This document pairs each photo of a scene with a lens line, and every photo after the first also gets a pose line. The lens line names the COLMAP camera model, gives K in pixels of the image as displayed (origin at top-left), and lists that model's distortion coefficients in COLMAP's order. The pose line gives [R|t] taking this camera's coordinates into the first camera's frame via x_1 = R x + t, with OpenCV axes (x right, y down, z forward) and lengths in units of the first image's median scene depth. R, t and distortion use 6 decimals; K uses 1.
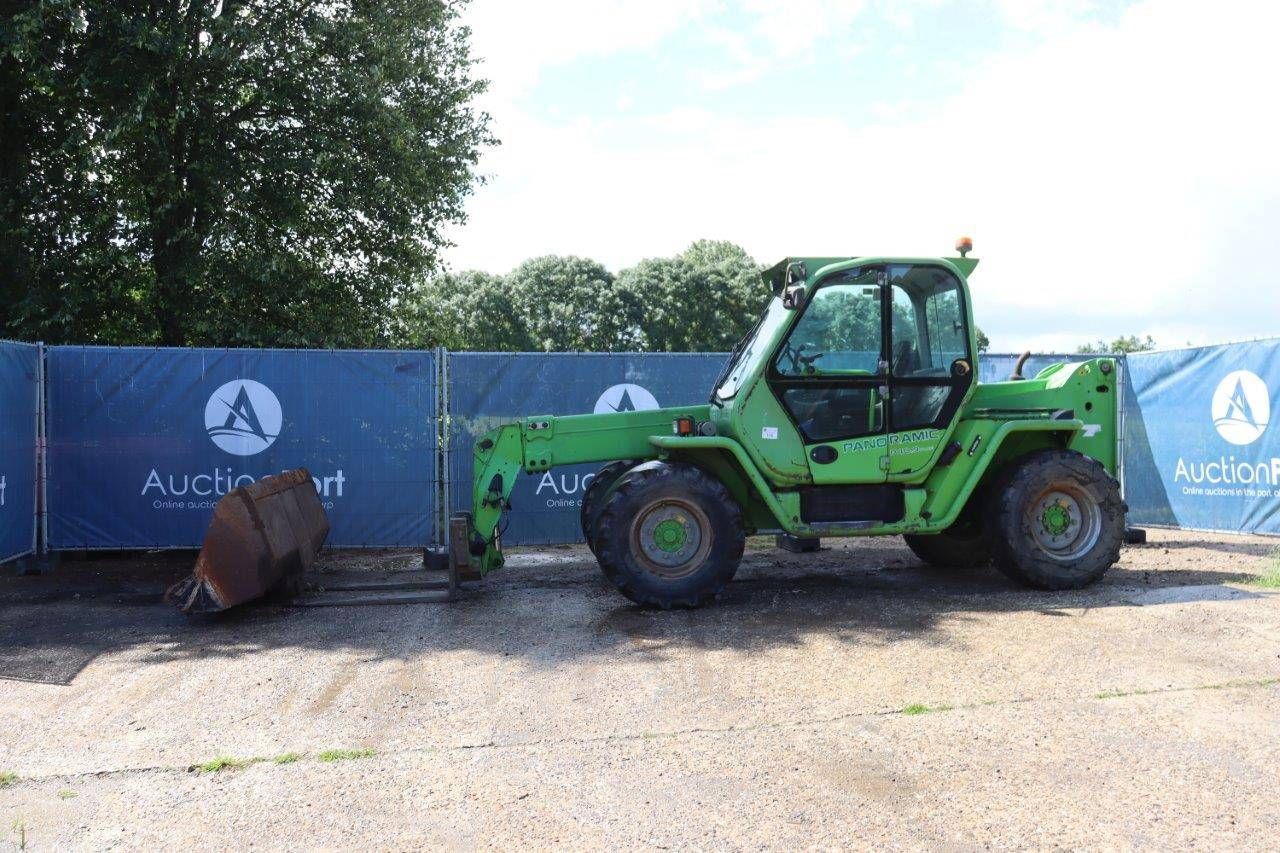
lens RADIAL K [[1274.3, 0, 640.0], [0, 1274.3, 426.5], [0, 0, 1]] dist [-0.124279, 0.240771]
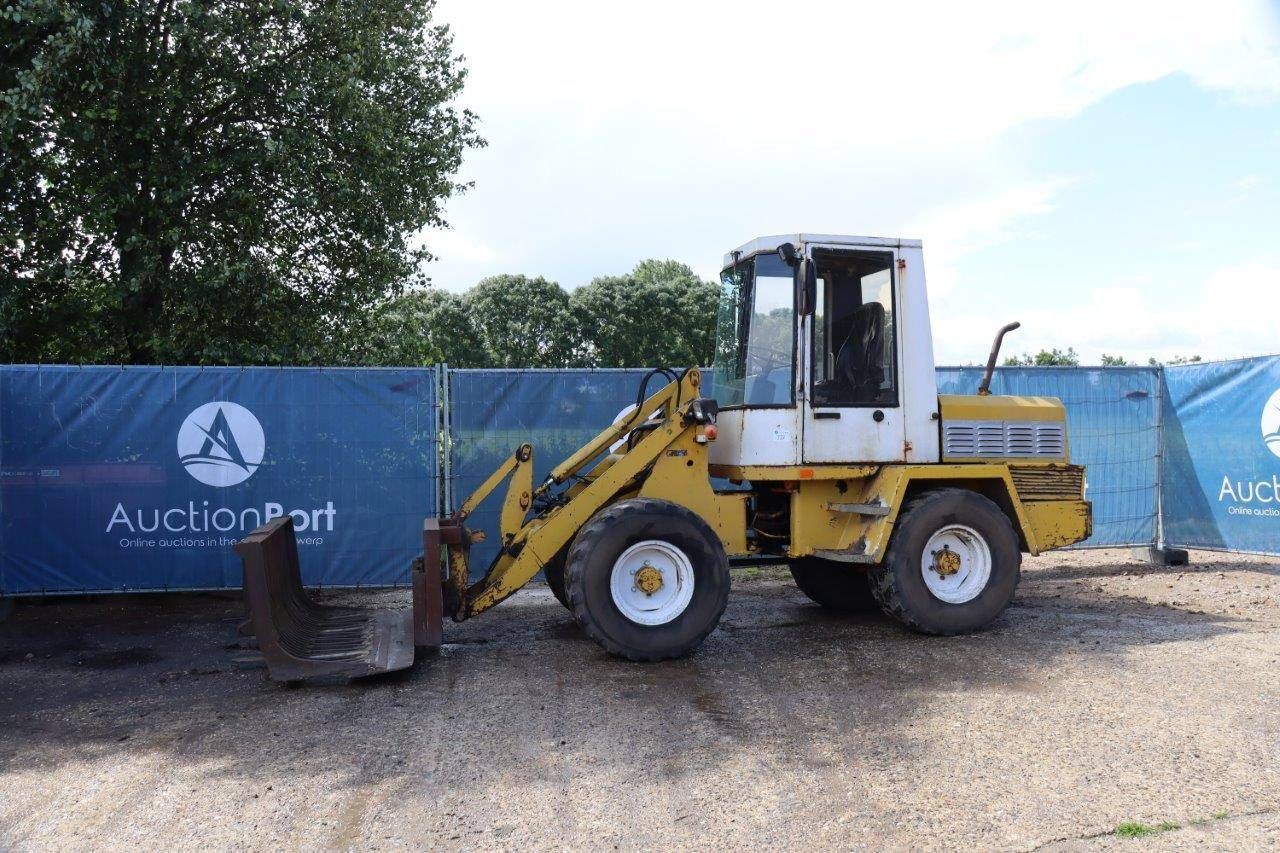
lens RADIAL K [[1173.7, 0, 638.3], [0, 1173.7, 417.3], [0, 0, 1]] dist [-0.143468, 0.168237]
pose [[0.998590, -0.008664, 0.052377, -0.062421], [0.009468, 0.999841, -0.015131, -0.010623], [-0.052238, 0.015606, 0.998513, 0.169392]]
